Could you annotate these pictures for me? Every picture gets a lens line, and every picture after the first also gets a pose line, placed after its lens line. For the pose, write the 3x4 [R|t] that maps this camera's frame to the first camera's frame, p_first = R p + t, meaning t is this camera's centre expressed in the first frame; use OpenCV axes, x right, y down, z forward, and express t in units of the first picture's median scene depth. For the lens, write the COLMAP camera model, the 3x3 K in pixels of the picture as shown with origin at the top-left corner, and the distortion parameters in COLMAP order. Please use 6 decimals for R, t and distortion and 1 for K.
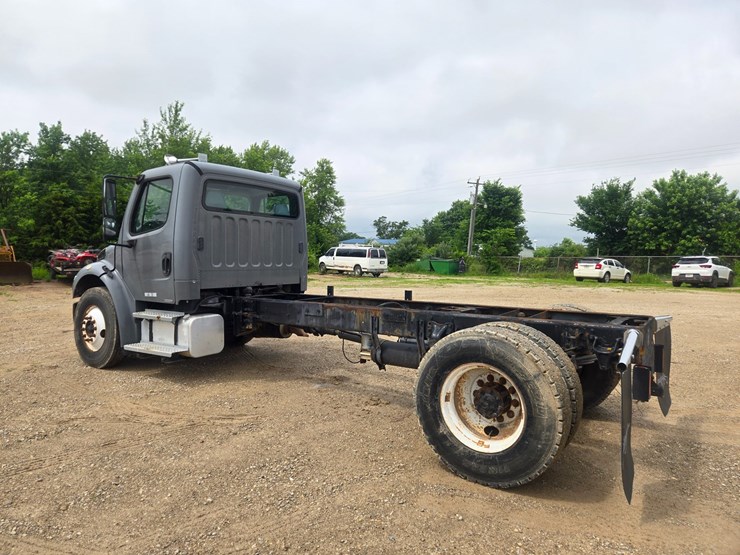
lens RADIAL K [[490.1, 0, 363.3], [0, 490.1, 273.3], [0, 0, 1]] dist [0.079533, -0.058458]
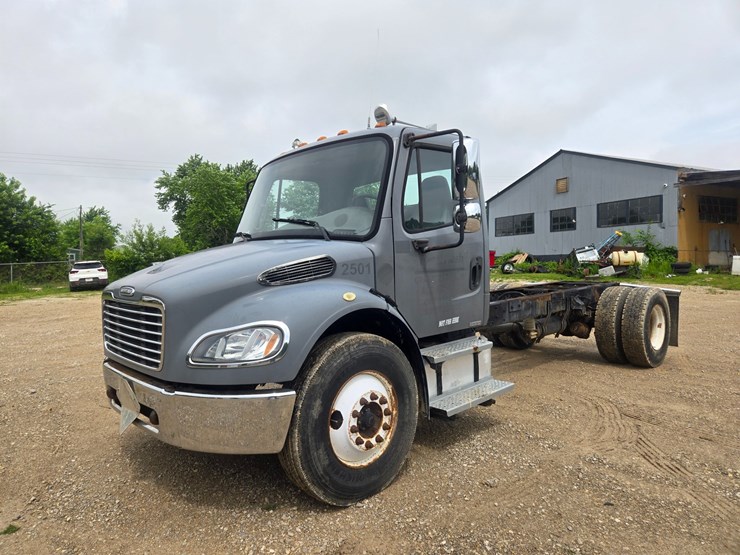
lens RADIAL K [[490.2, 0, 363.6], [0, 490.2, 279.8], [0, 0, 1]] dist [0.079221, -0.056805]
pose [[0.209518, -0.066574, 0.975536, -0.238910], [0.067009, 0.996312, 0.053600, -0.012282], [-0.975506, 0.054140, 0.213206, 0.211728]]
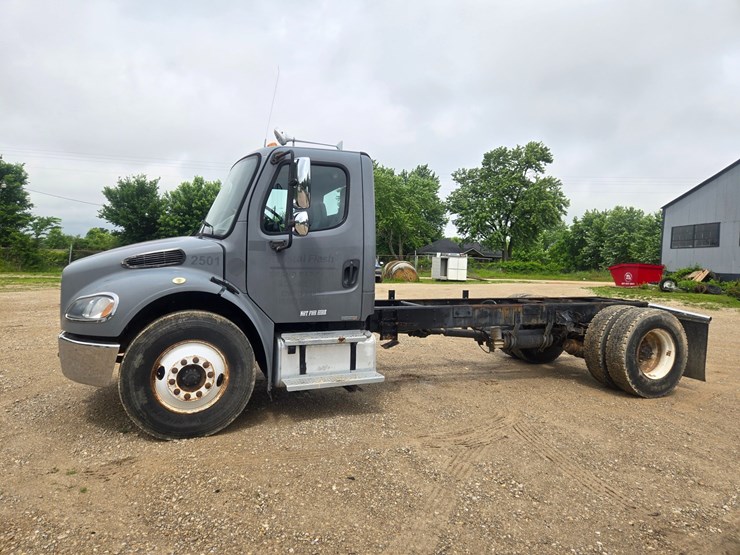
lens RADIAL K [[490.2, 0, 362.3], [0, 490.2, 272.6], [0, 0, 1]] dist [0.079221, -0.056805]
pose [[0.544492, -0.021587, 0.838488, -0.224655], [0.008933, 0.999761, 0.019938, -0.007537], [-0.838718, -0.003366, 0.544555, 0.113594]]
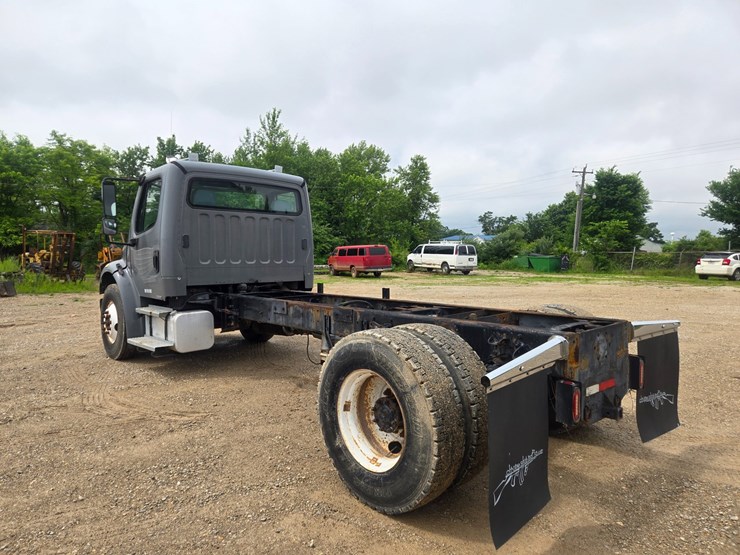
lens RADIAL K [[490.1, 0, 363.1], [0, 490.1, 275.3], [0, 0, 1]] dist [0.079533, -0.058458]
pose [[0.976396, -0.001377, -0.215985, 0.052061], [0.003191, 0.999962, 0.008054, 0.000652], [0.215966, -0.008553, 0.976363, 0.017255]]
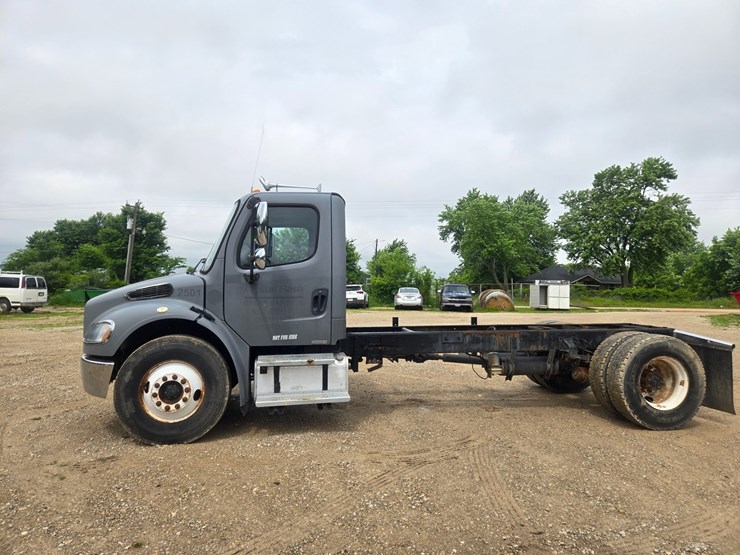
lens RADIAL K [[490.2, 0, 369.8], [0, 490.2, 275.1], [0, 0, 1]] dist [0.079221, -0.056805]
pose [[0.708563, 0.009256, 0.705586, -0.203512], [0.027794, 0.998772, -0.041013, -0.005698], [-0.705100, 0.048671, 0.707436, 0.061740]]
